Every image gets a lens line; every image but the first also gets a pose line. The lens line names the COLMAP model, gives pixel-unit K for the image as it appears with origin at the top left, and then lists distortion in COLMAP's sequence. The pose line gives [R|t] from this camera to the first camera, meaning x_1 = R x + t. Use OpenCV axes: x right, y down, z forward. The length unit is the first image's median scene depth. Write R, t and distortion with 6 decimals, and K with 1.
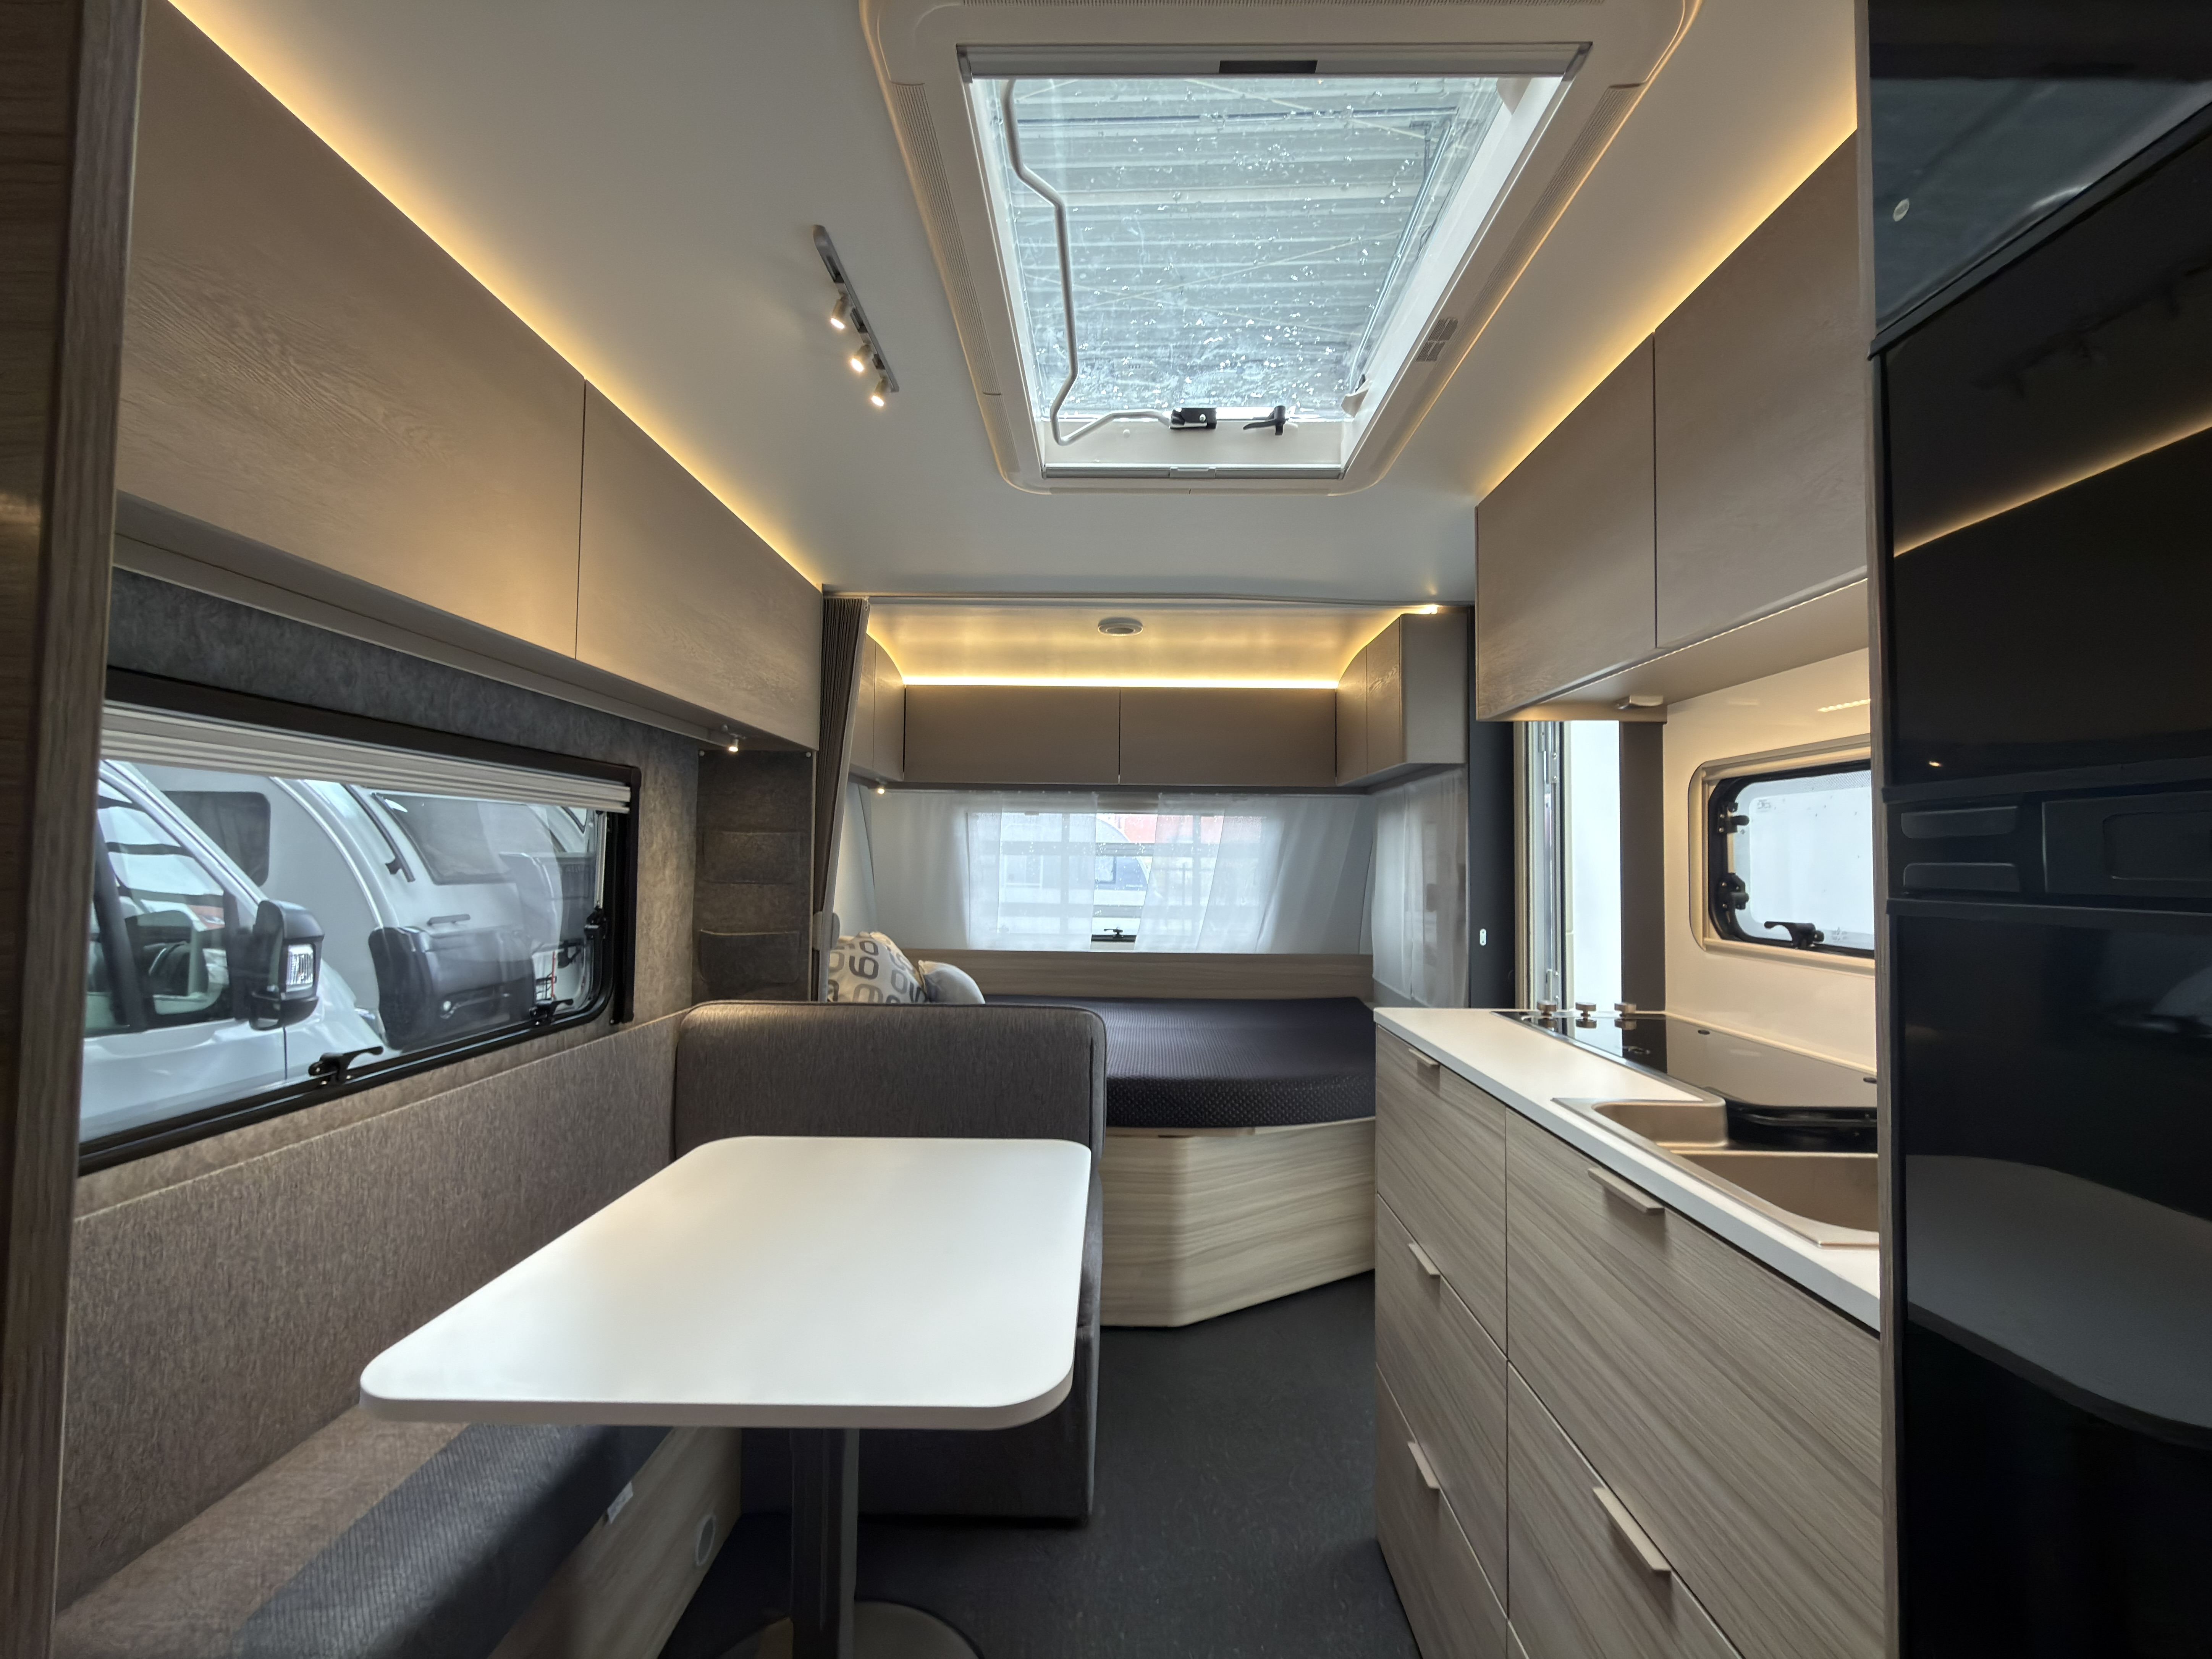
lens RADIAL K [[882.9, 0, 1106.0], [0, 882.9, 829.5], [0, 0, 1]] dist [0.081998, -0.000007]
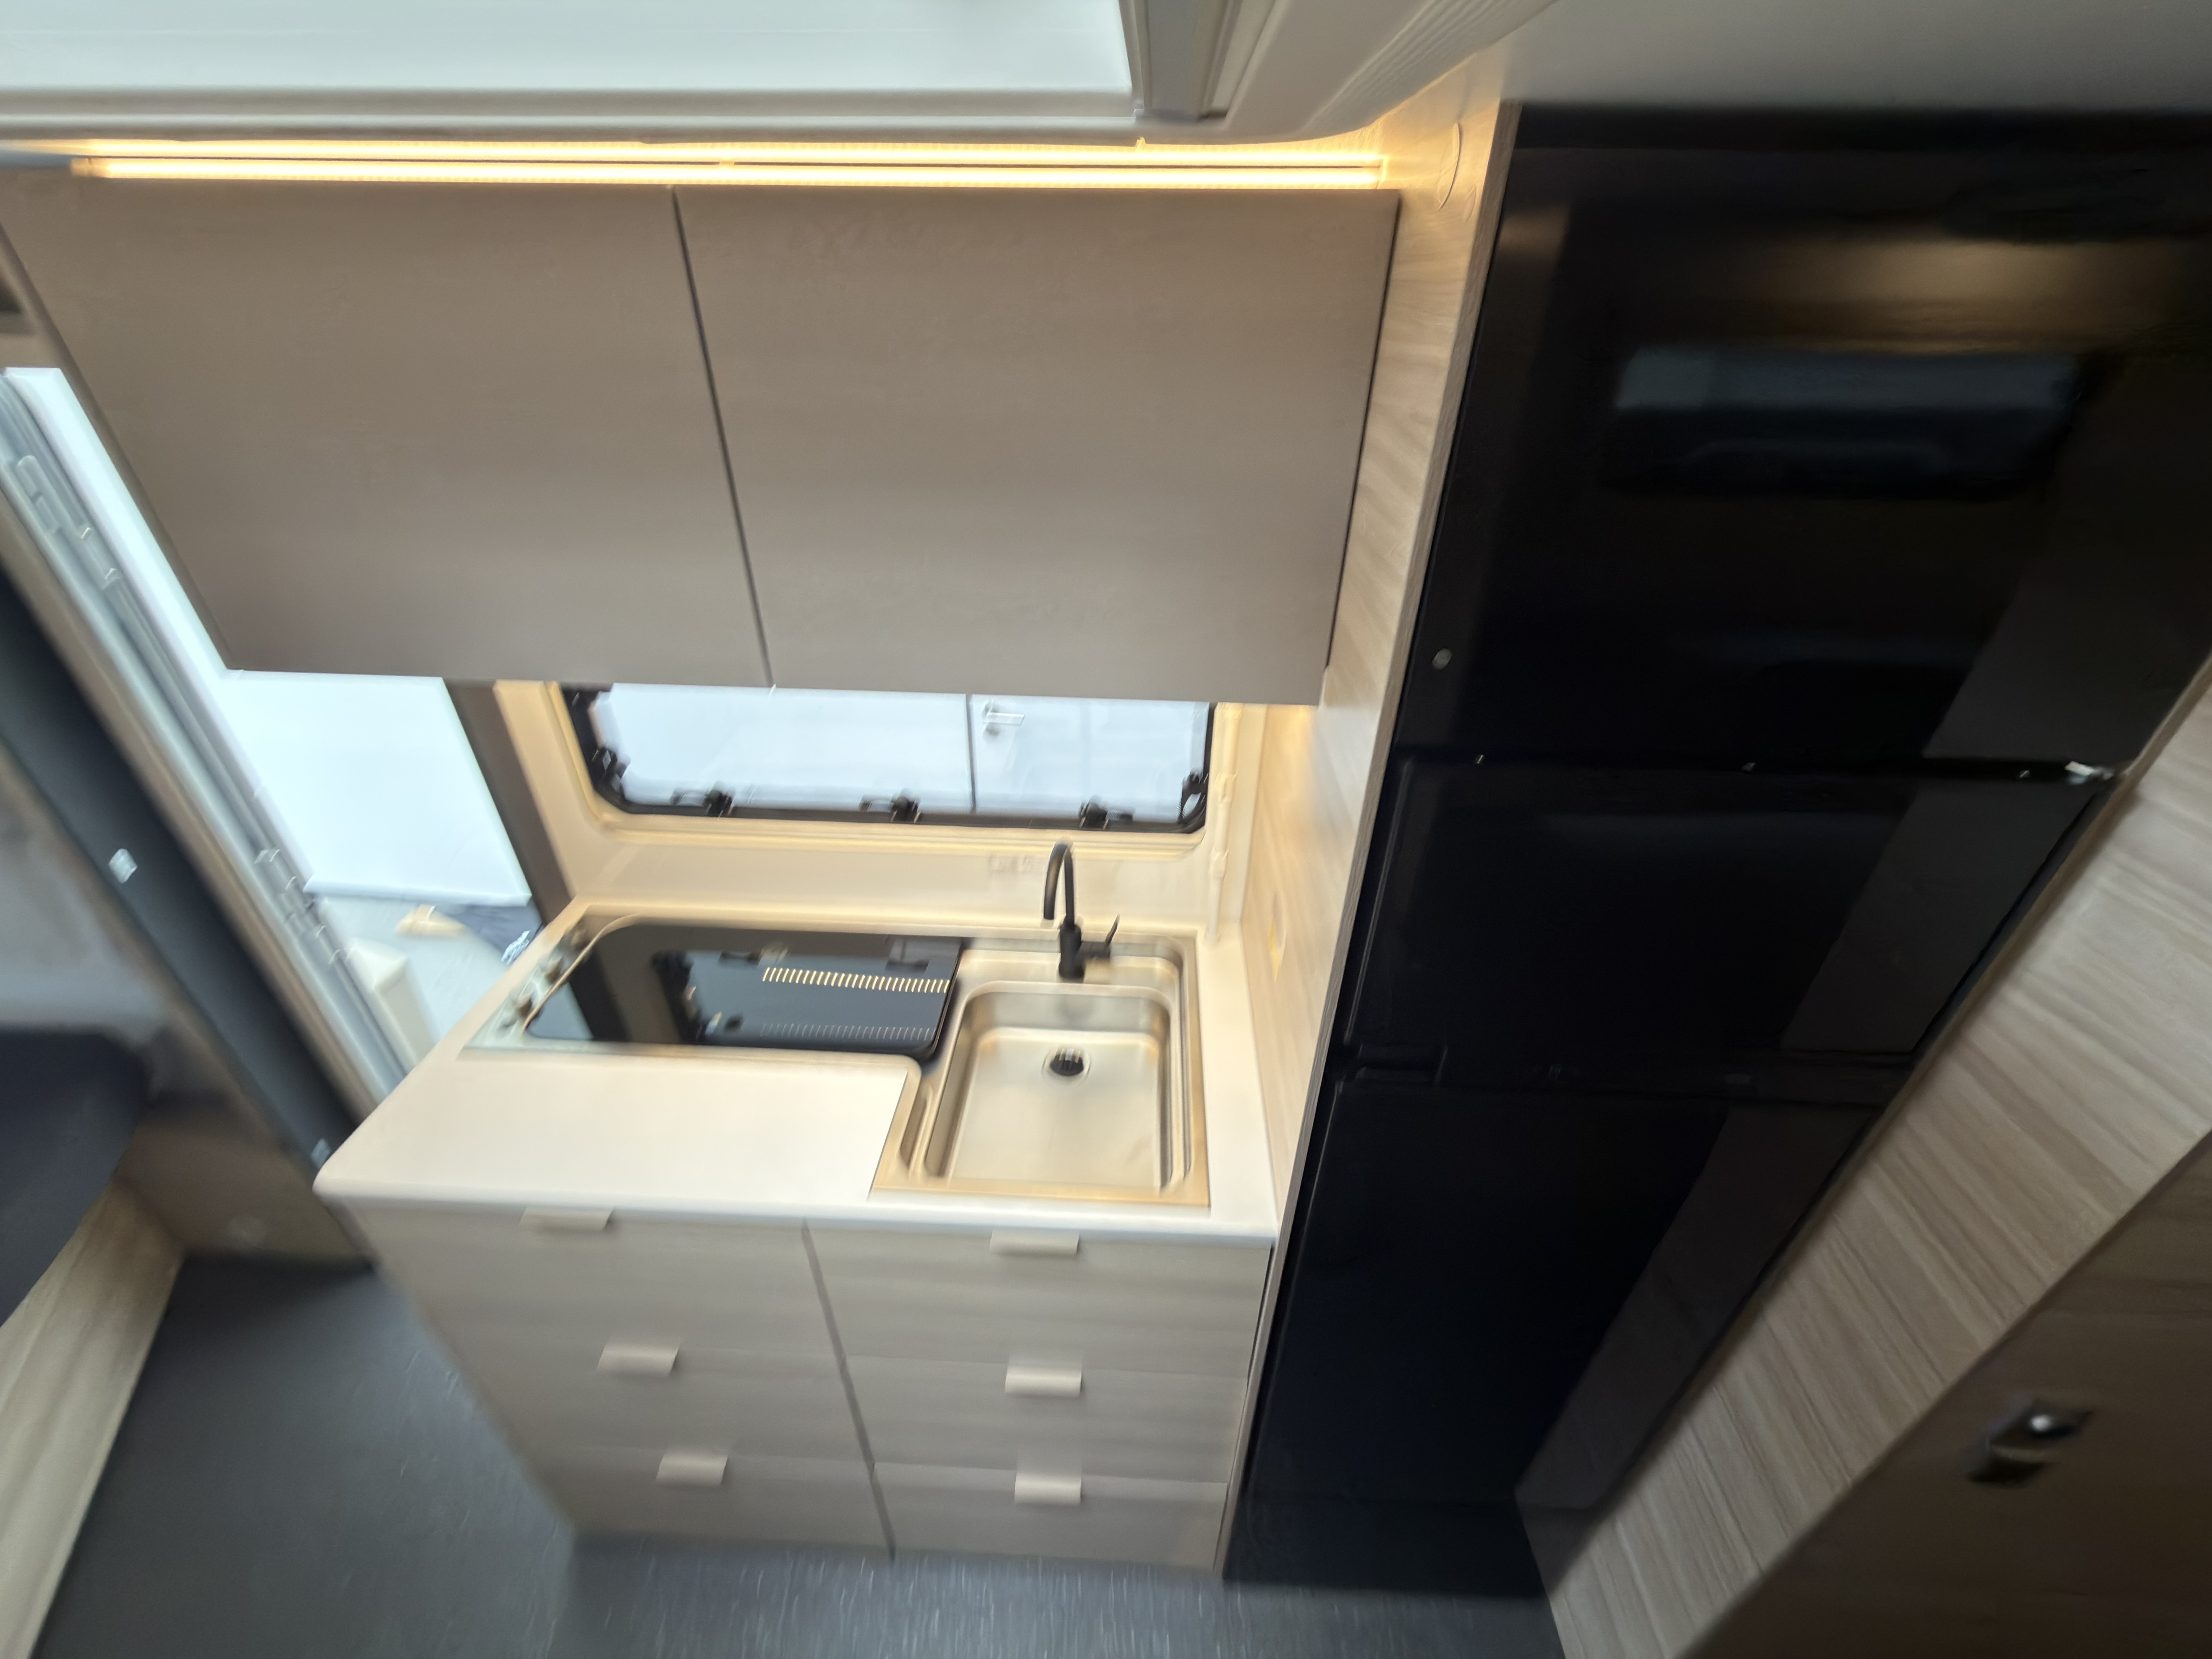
lens RADIAL K [[887.0, 0, 1112.2], [0, 887.0, 828.9], [0, 0, 1]] dist [0.000530, -0.000137]
pose [[0.029618, -0.536608, 0.843312, -0.070774], [-0.050686, 0.841790, 0.537420, -0.376465], [-0.998275, -0.058661, -0.002267, 0.519679]]
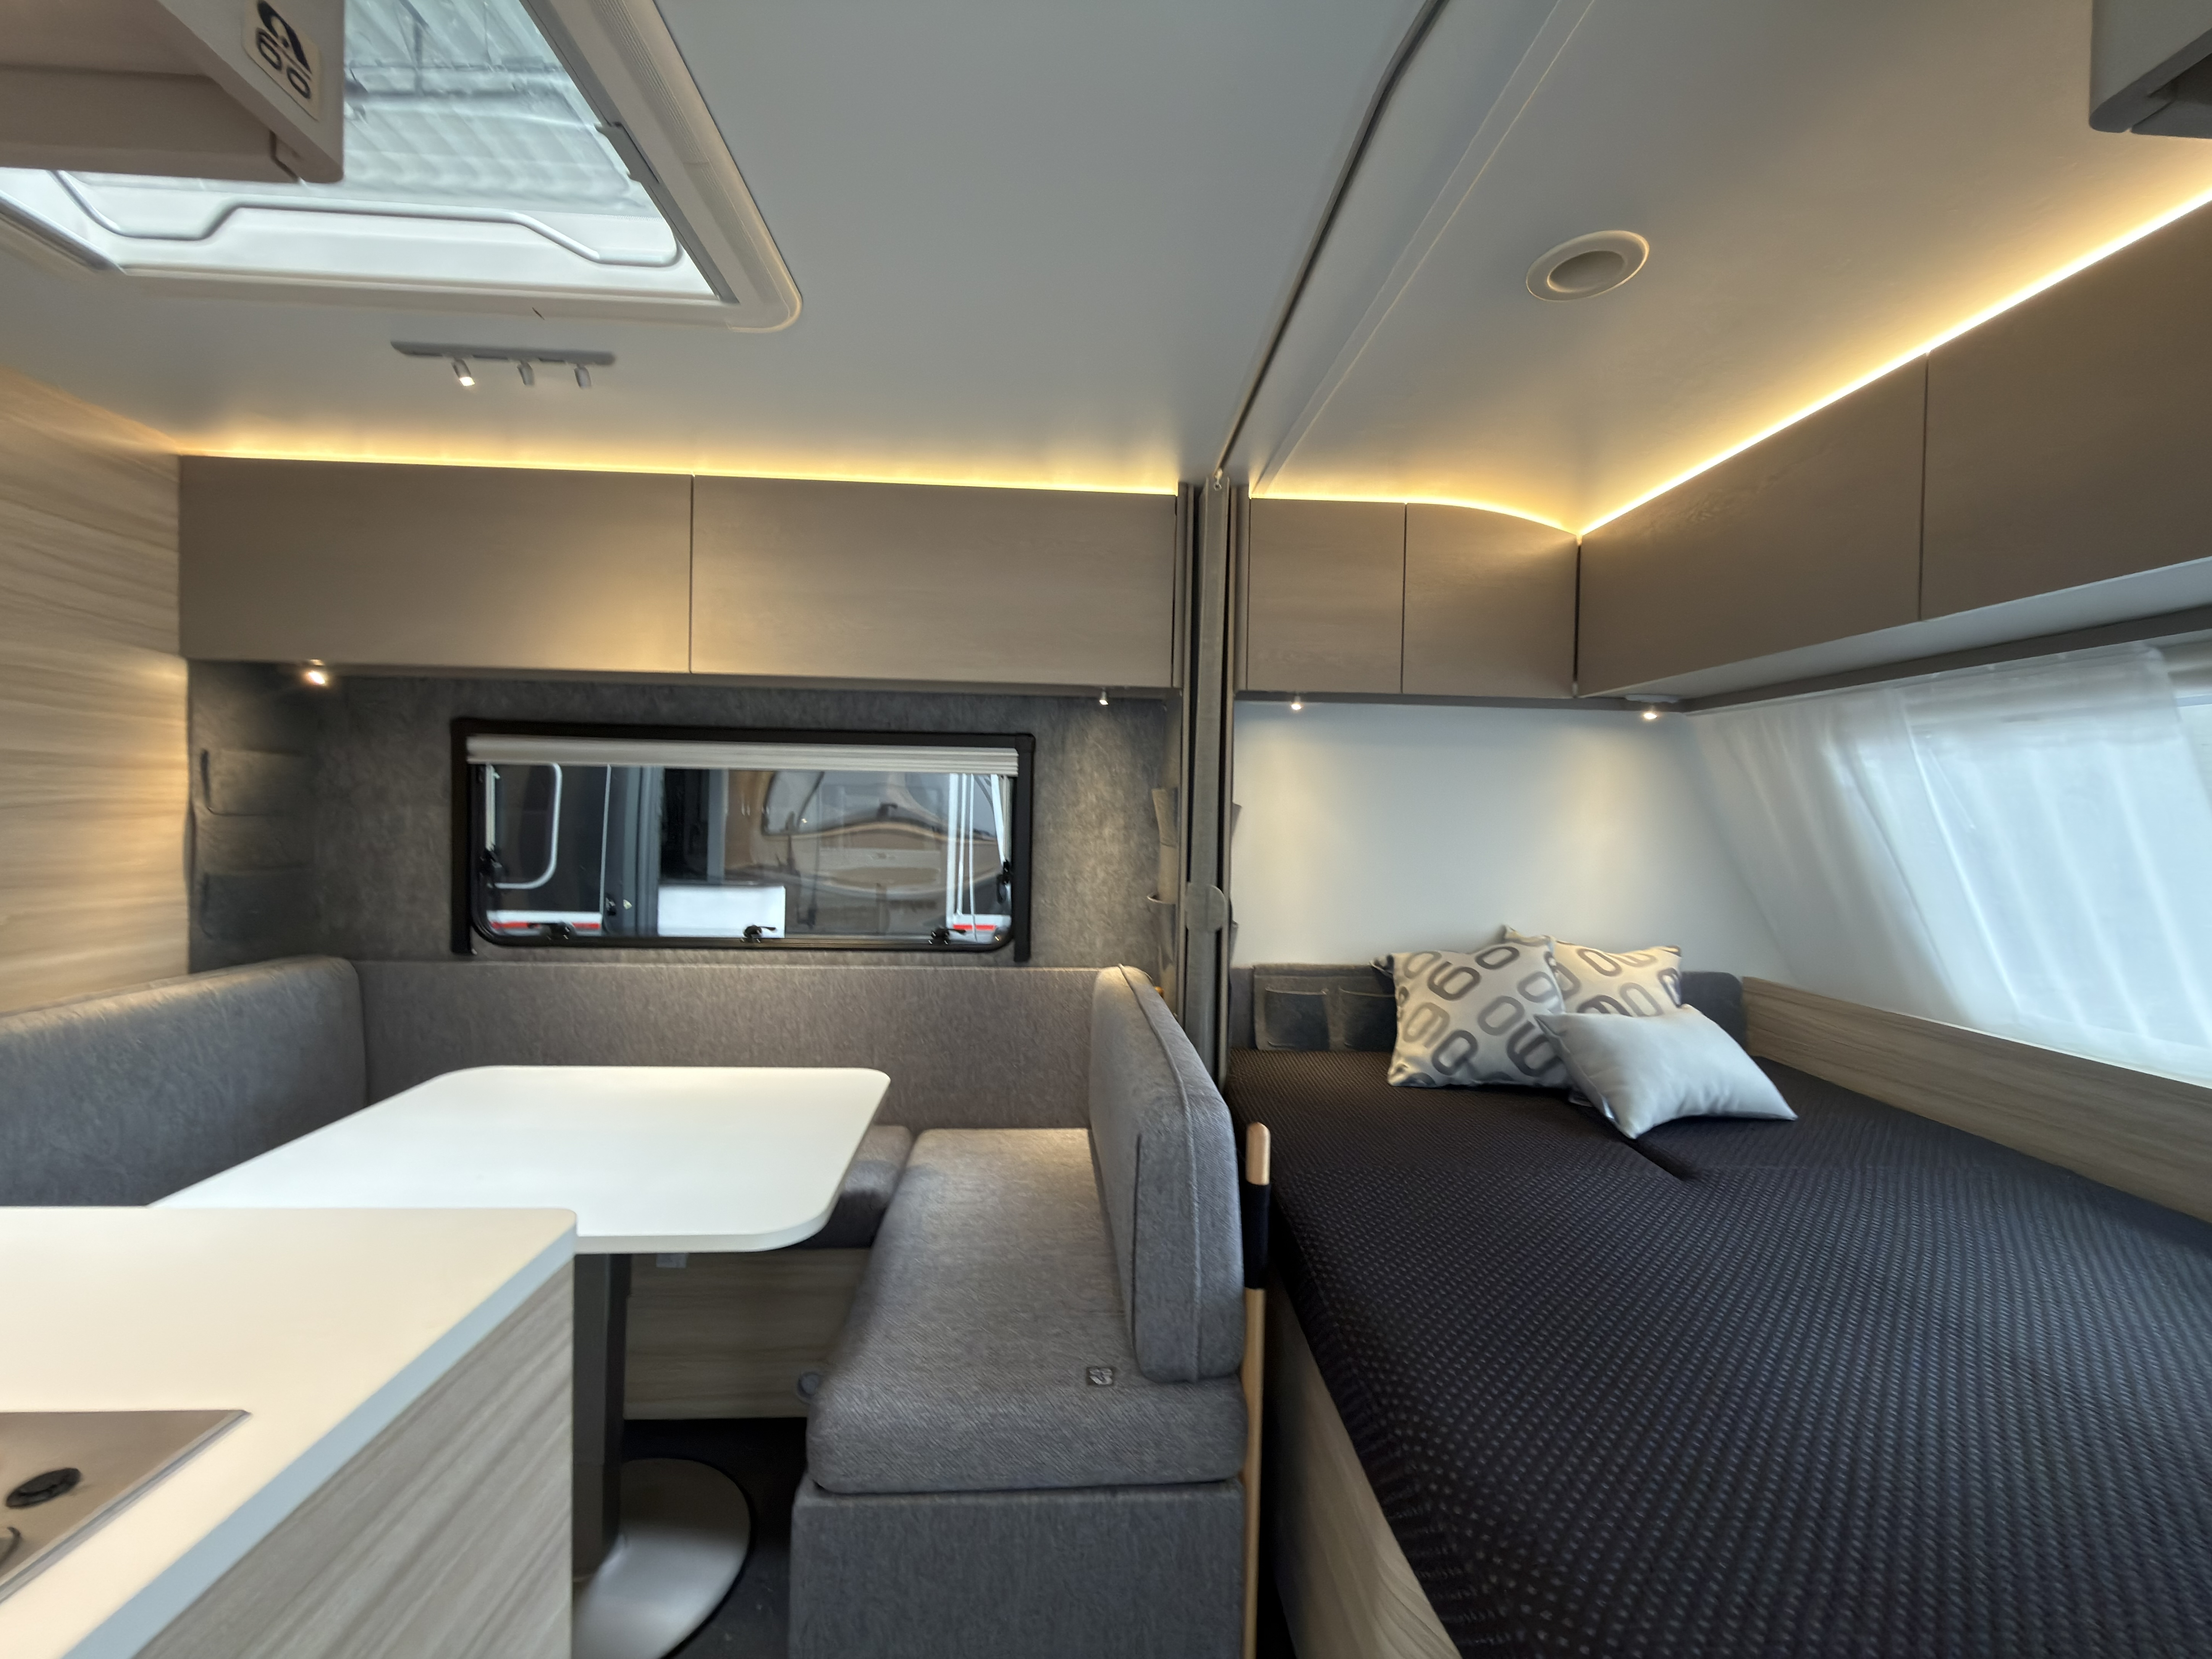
lens RADIAL K [[887.0, 0, 1112.2], [0, 887.0, 828.9], [0, 0, 1]] dist [0.000530, -0.000137]
pose [[0.081919, 0.006564, -0.996617, 0.705318], [0.017763, 0.999810, 0.008045, 0.049985], [0.996481, -0.018362, 0.081787, 1.259011]]
